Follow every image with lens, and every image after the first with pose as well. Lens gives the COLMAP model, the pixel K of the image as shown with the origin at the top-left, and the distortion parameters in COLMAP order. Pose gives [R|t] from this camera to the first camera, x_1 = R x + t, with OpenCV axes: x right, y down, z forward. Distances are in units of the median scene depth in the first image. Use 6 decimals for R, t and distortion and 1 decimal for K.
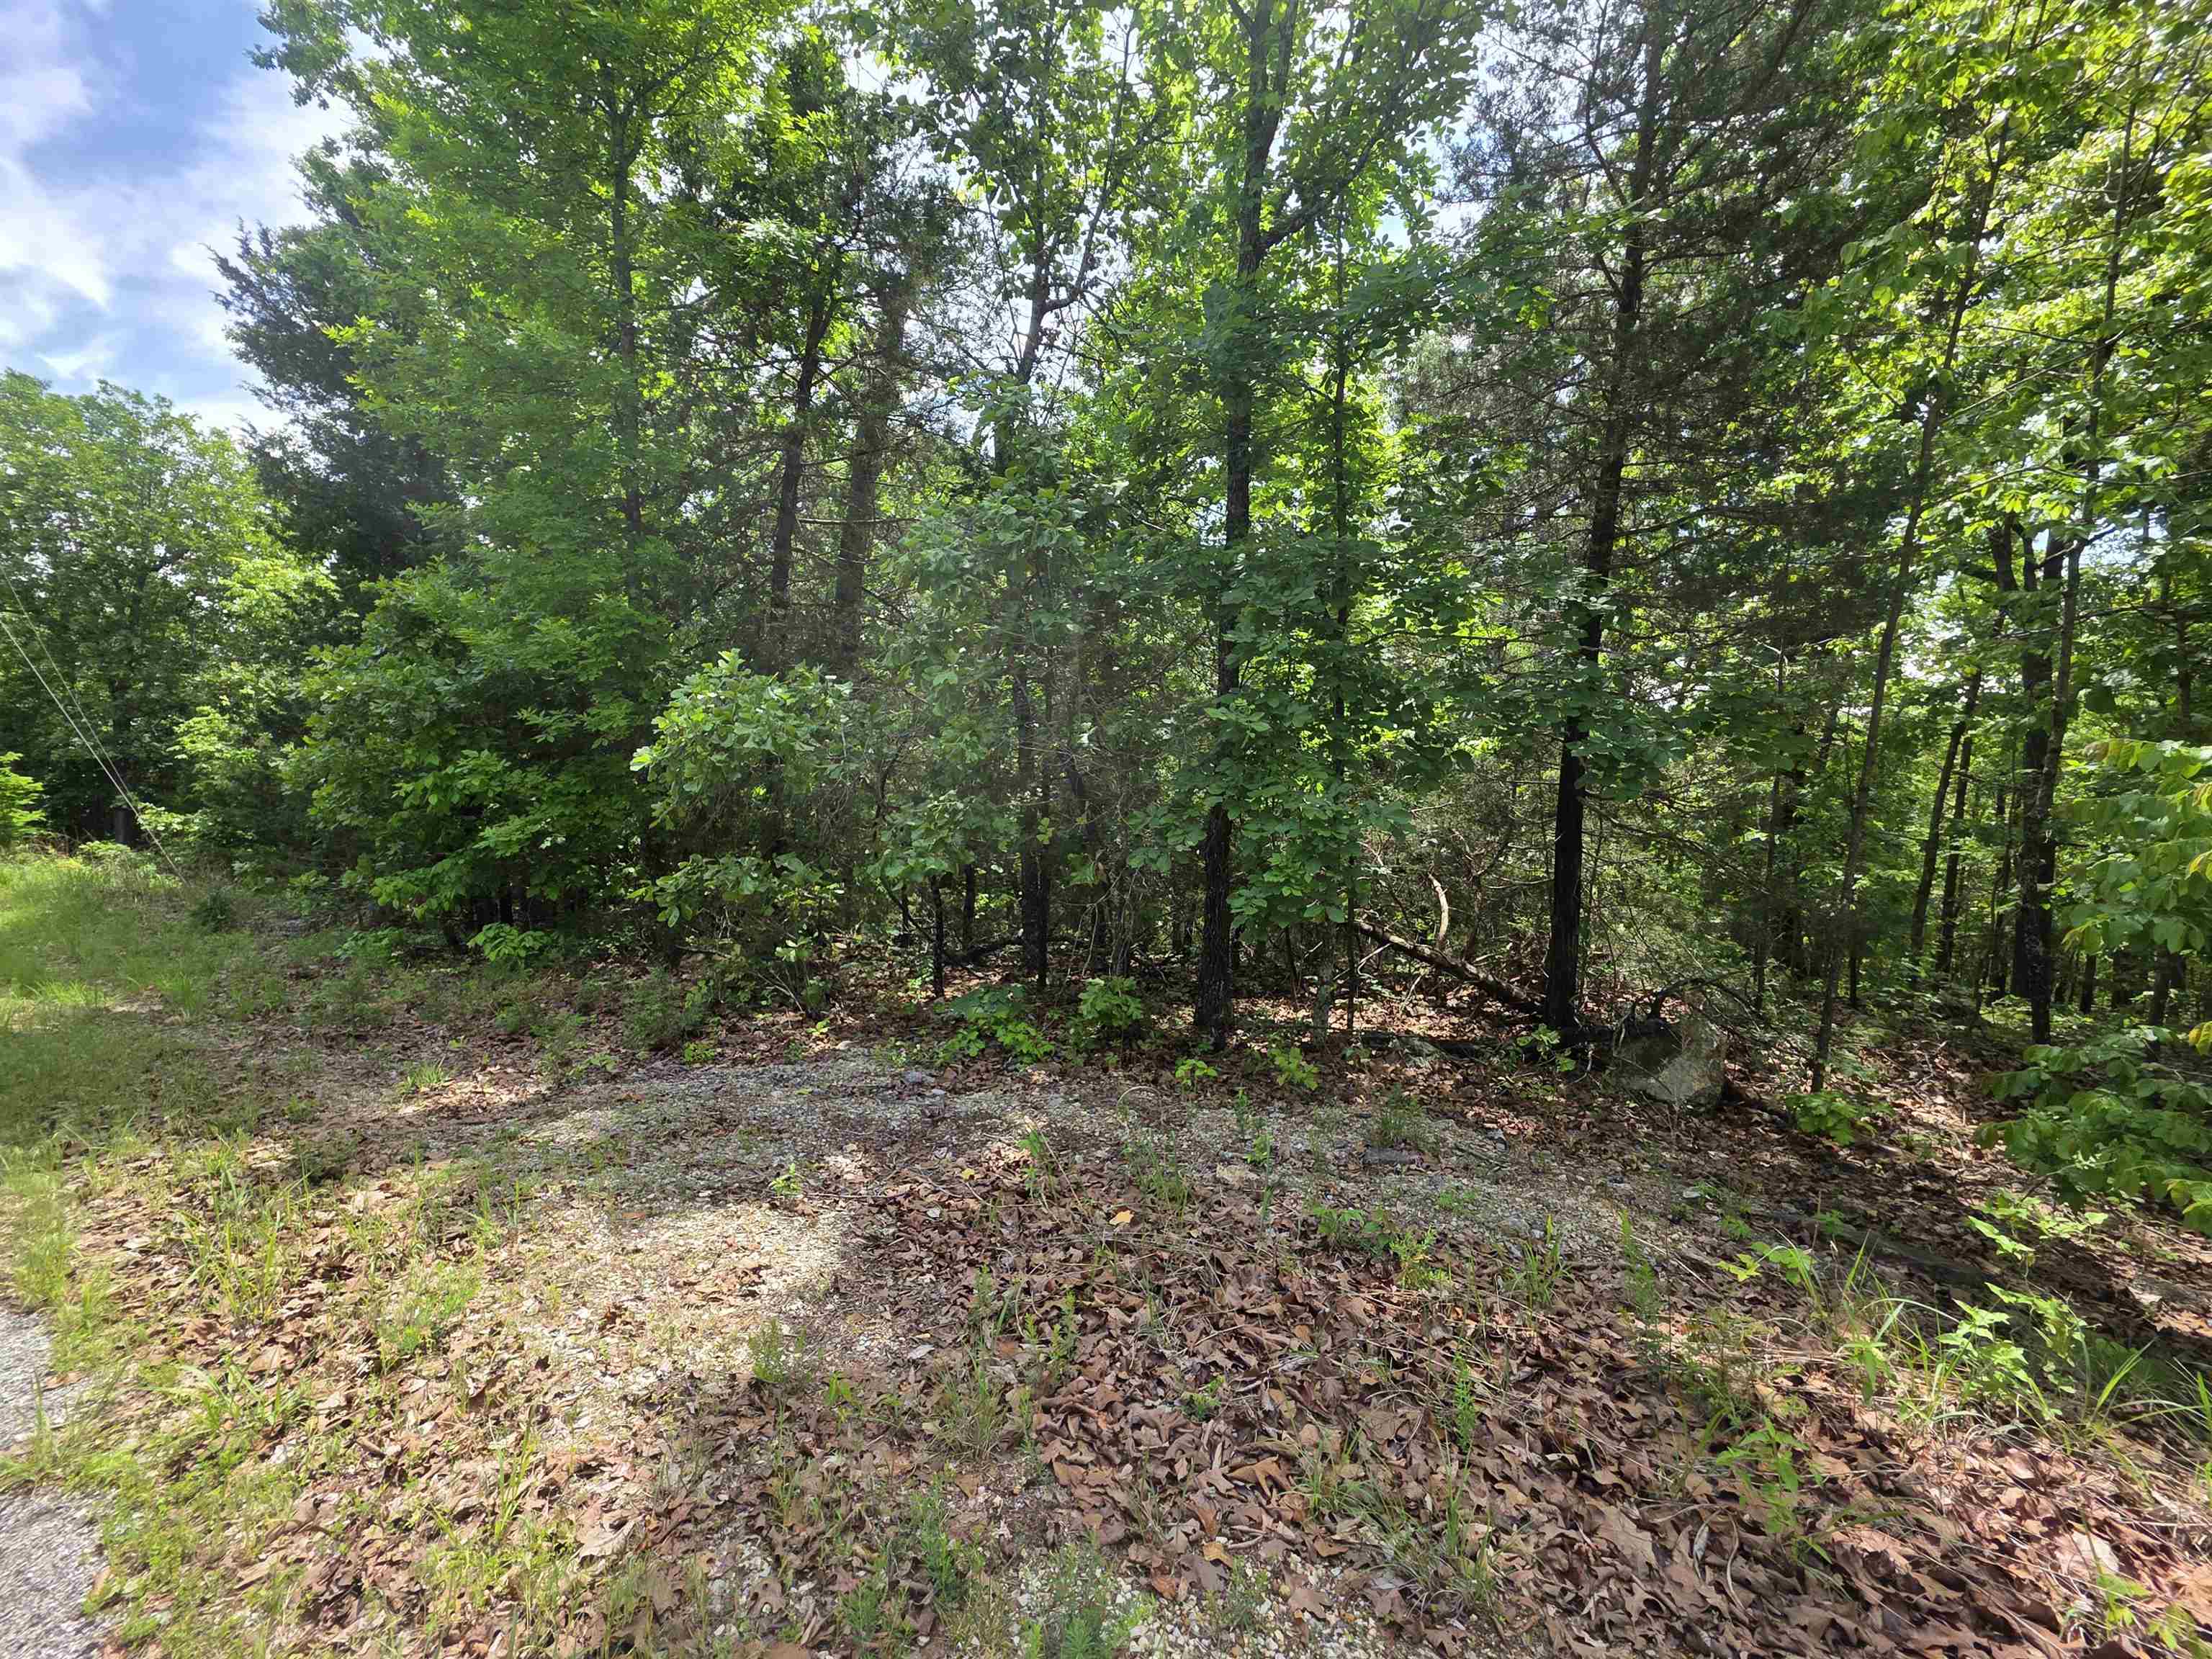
lens RADIAL K [[890.9, 0, 1110.9], [0, 890.9, 831.8], [0, 0, 1]] dist [0.004528, -0.000762]
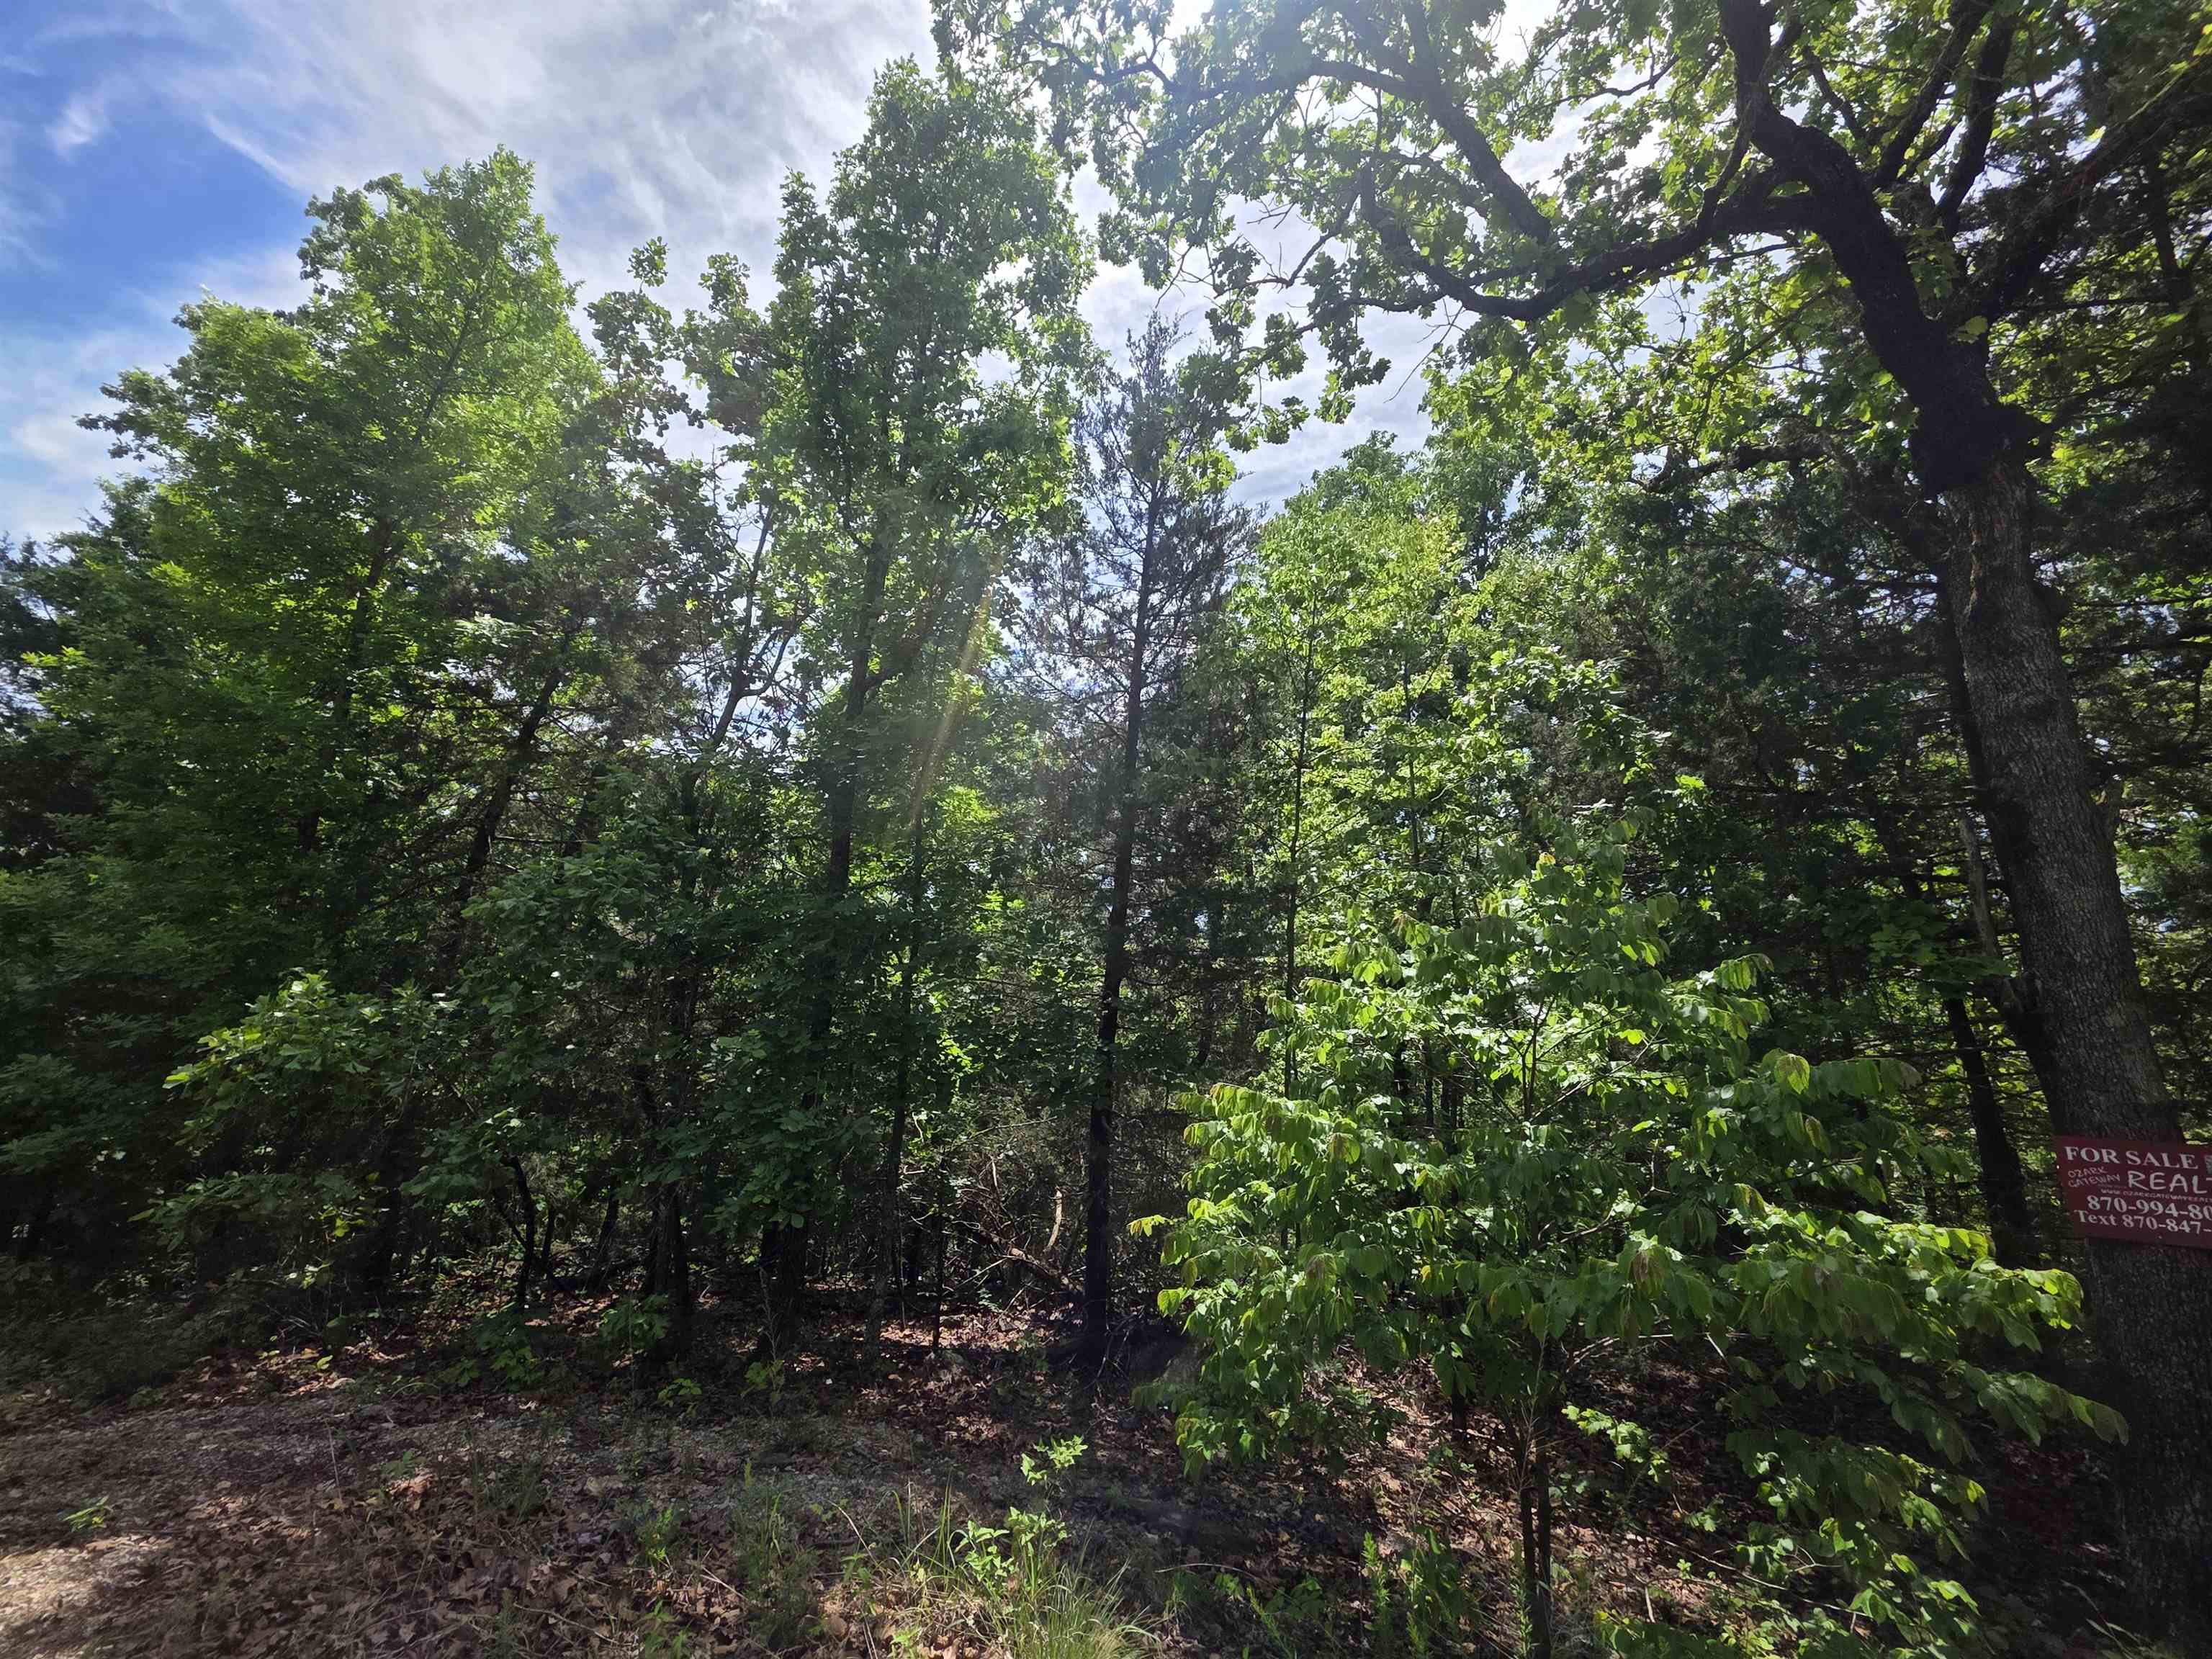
lens RADIAL K [[890.9, 0, 1120.3], [0, 890.9, 823.7], [0, 0, 1]] dist [0.004528, -0.000762]
pose [[0.981970, 0.065896, 0.177178, 0.295633], [-0.003560, 0.943556, -0.331193, -0.014275], [-0.189002, 0.324591, 0.926779, -0.234152]]
